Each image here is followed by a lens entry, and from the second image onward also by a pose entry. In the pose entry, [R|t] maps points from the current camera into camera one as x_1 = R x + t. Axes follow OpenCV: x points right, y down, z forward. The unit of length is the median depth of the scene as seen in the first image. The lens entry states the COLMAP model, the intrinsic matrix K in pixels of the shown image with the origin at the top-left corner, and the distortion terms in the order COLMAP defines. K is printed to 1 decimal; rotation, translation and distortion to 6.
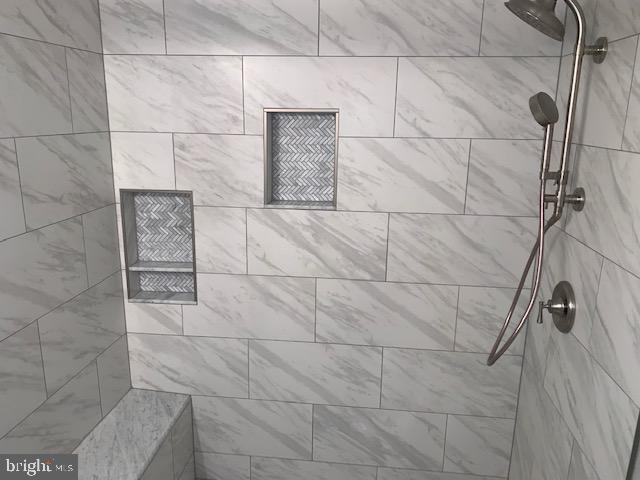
lens RADIAL K [[488.2, 0, 315.8], [0, 488.2, 241.2], [0, 0, 1]] dist [0.043693, -0.030690]
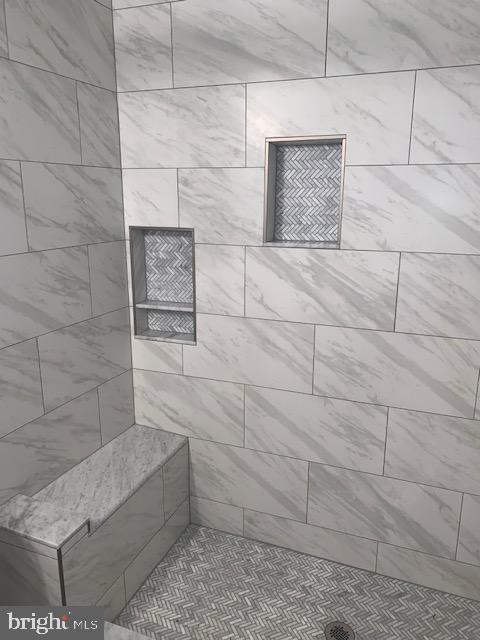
lens RADIAL K [[488.2, 0, 243.4], [0, 488.2, 317.7], [0, 0, 1]] dist [0.043693, -0.030690]
pose [[0.965208, 0.054506, -0.255740, 0.109243], [-0.057017, 0.998370, -0.002410, 0.077071], [0.255192, 0.016908, 0.966742, 0.072221]]
